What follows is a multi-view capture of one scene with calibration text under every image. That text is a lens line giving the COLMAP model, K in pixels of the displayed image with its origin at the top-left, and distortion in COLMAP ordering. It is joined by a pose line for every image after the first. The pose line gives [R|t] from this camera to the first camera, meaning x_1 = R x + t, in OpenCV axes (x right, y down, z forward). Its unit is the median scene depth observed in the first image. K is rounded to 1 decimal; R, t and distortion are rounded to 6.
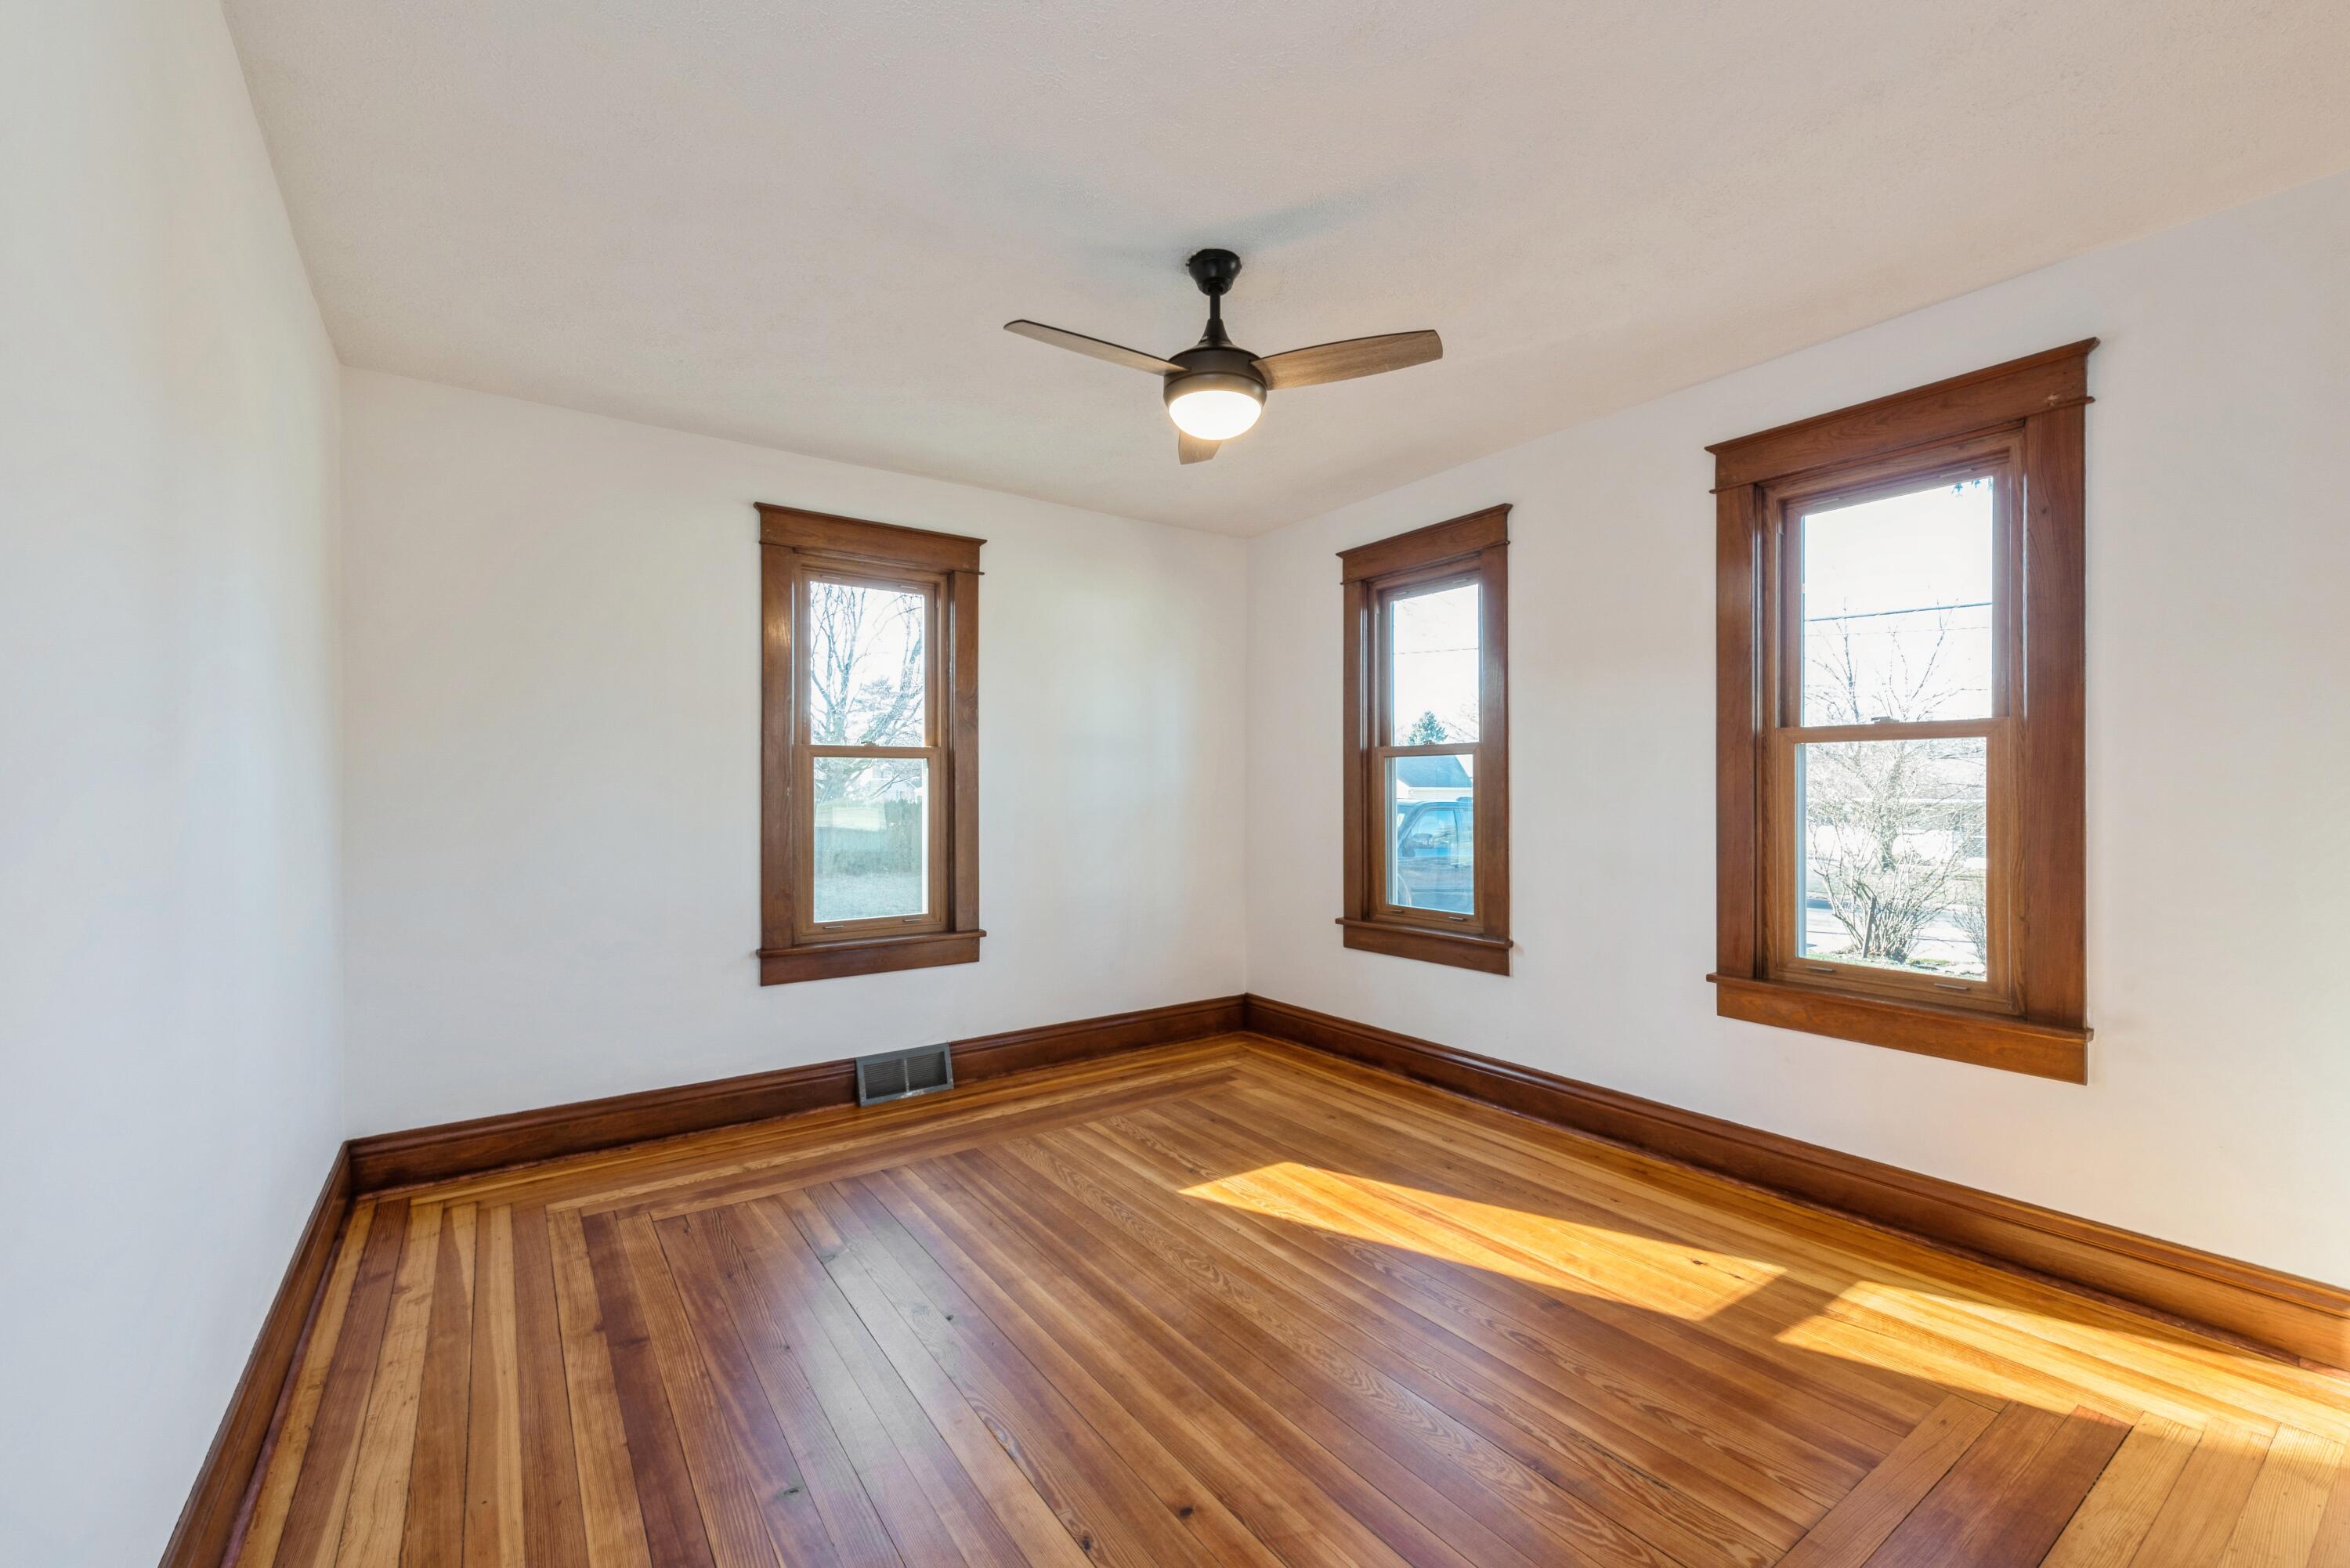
lens RADIAL K [[967.3, 0, 1184.4], [0, 967.3, 790.5], [0, 0, 1]] dist [-0.014123, -0.000055]
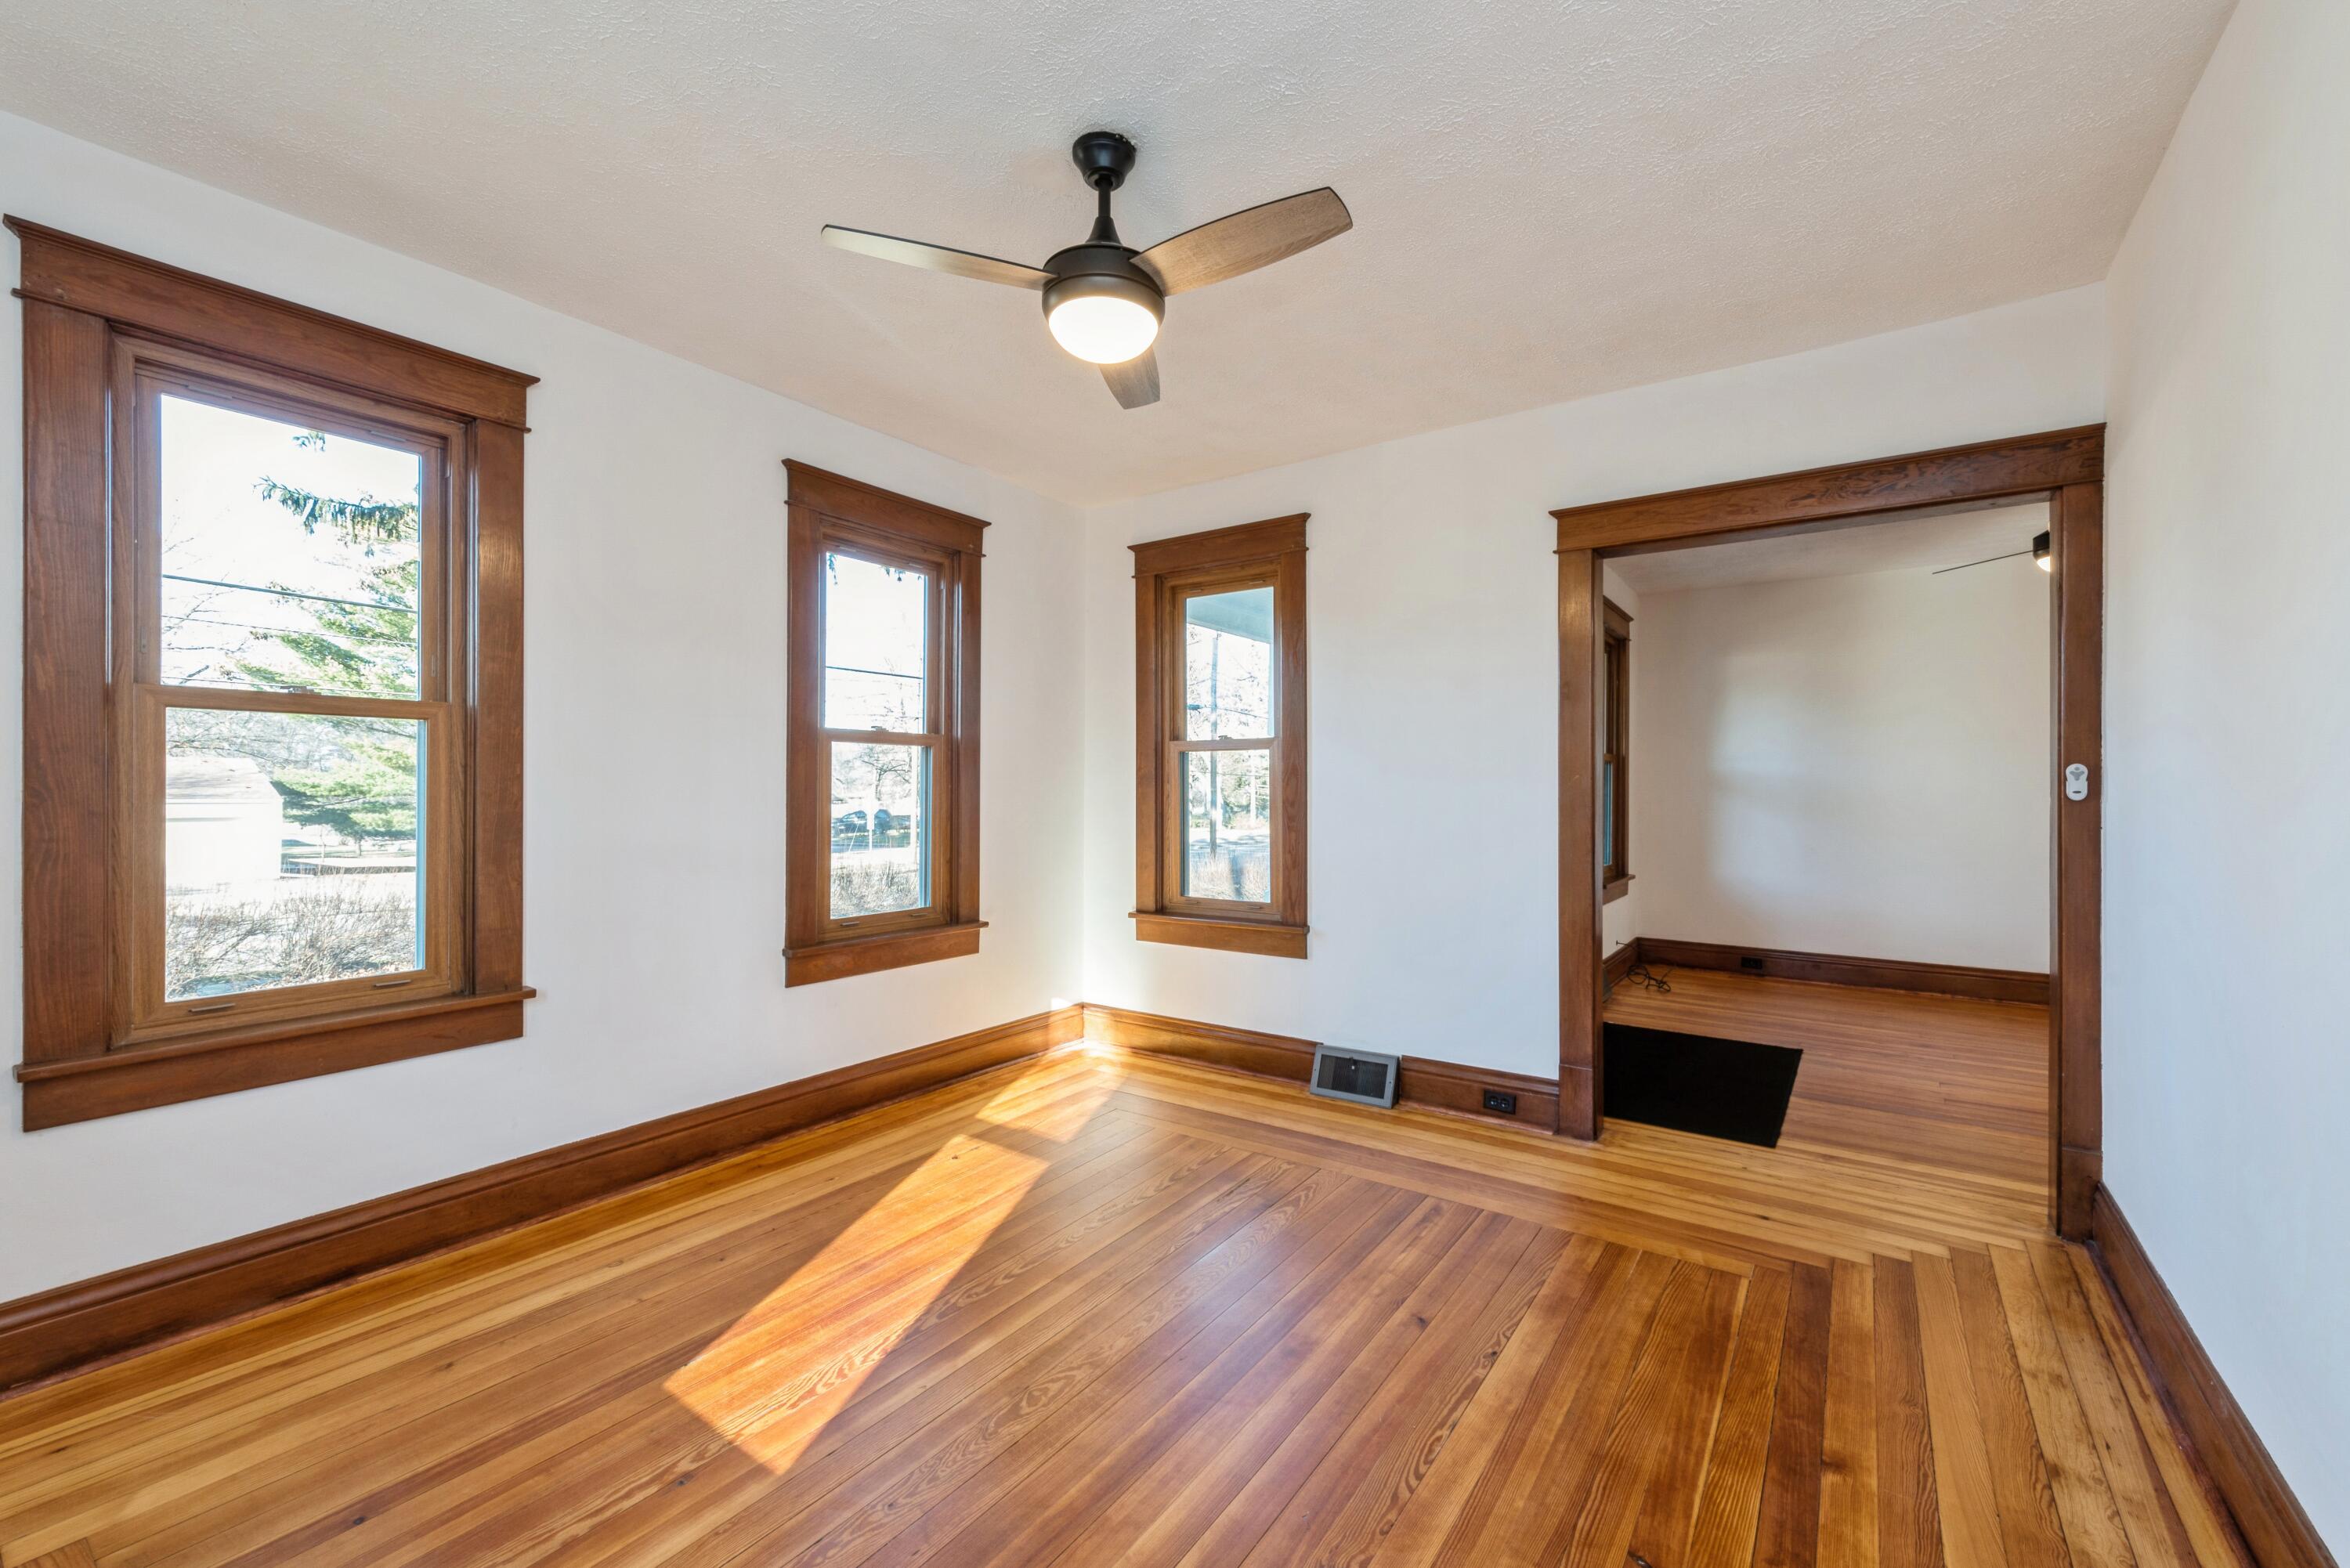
lens RADIAL K [[967.3, 0, 1187.5], [0, 967.3, 787.9], [0, 0, 1]] dist [-0.014123, -0.000055]
pose [[-0.348341, -0.000939, 0.937368, -0.549720], [0.006877, 0.999970, 0.003558, 0.010352], [-0.937343, 0.007686, -0.348324, 0.862970]]
